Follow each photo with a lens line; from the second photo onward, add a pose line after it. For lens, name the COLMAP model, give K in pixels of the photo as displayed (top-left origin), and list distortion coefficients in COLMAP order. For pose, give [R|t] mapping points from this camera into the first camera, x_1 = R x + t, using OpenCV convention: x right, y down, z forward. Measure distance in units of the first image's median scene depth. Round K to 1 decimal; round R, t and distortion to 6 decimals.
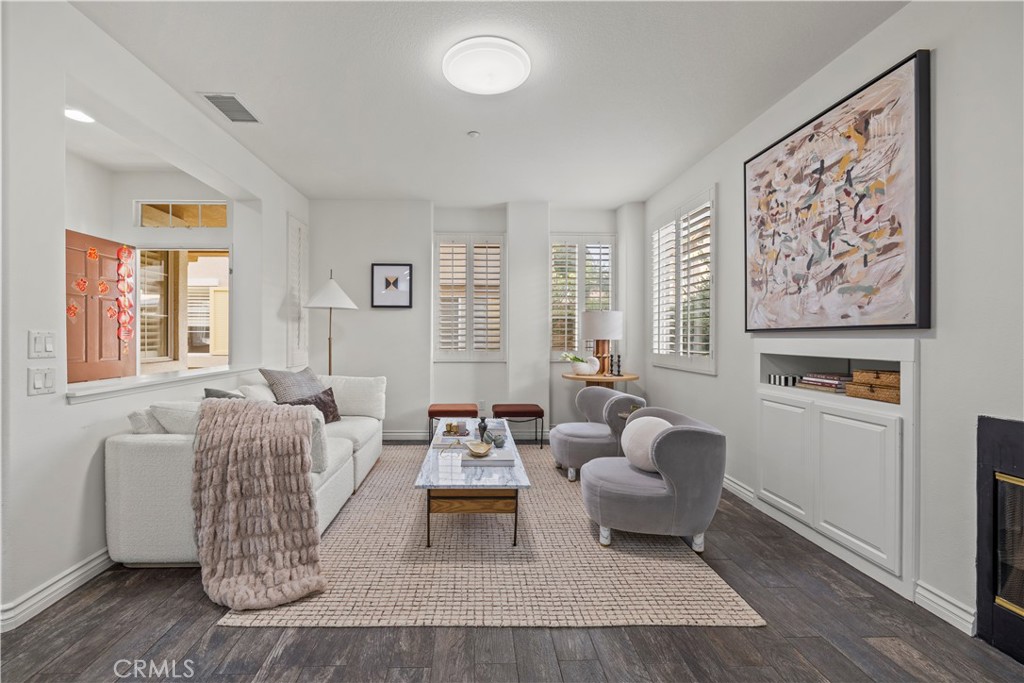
lens RADIAL K [[434.3, 0, 478.9], [0, 434.3, 335.7], [0, 0, 1]] dist [-0.000675, -0.000275]
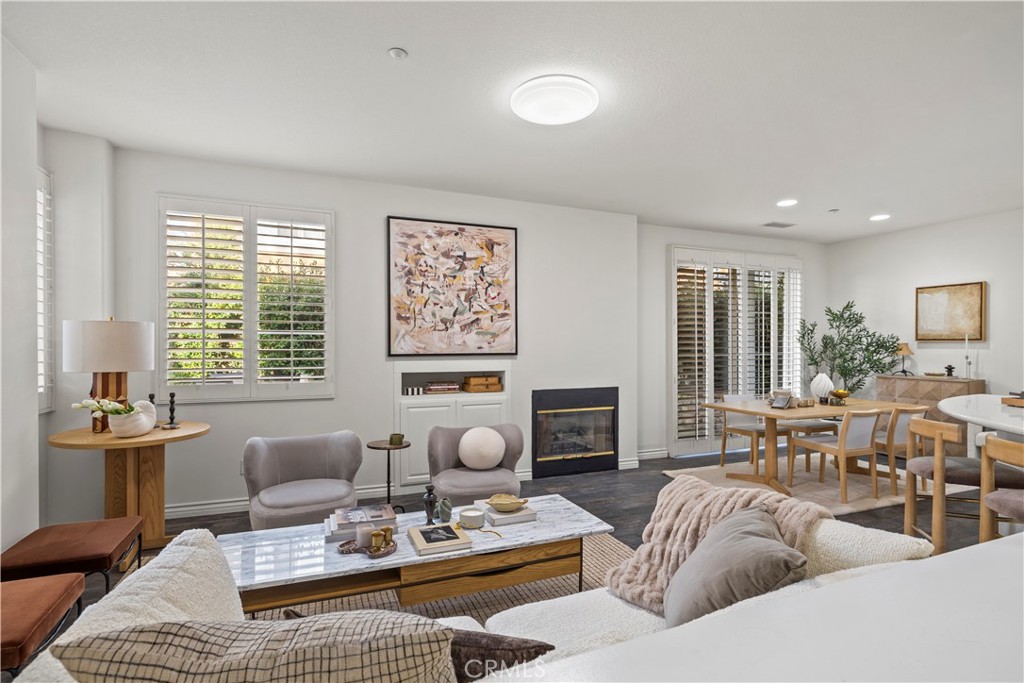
lens RADIAL K [[491.7, 0, 508.5], [0, 491.7, 348.3], [0, 0, 1]] dist [-0.004536, 0.000072]
pose [[-0.363796, -0.009676, 0.931428, -0.933631], [-0.004400, 0.999953, 0.008669, -0.052530], [-0.931468, -0.000945, -0.363822, 1.409299]]
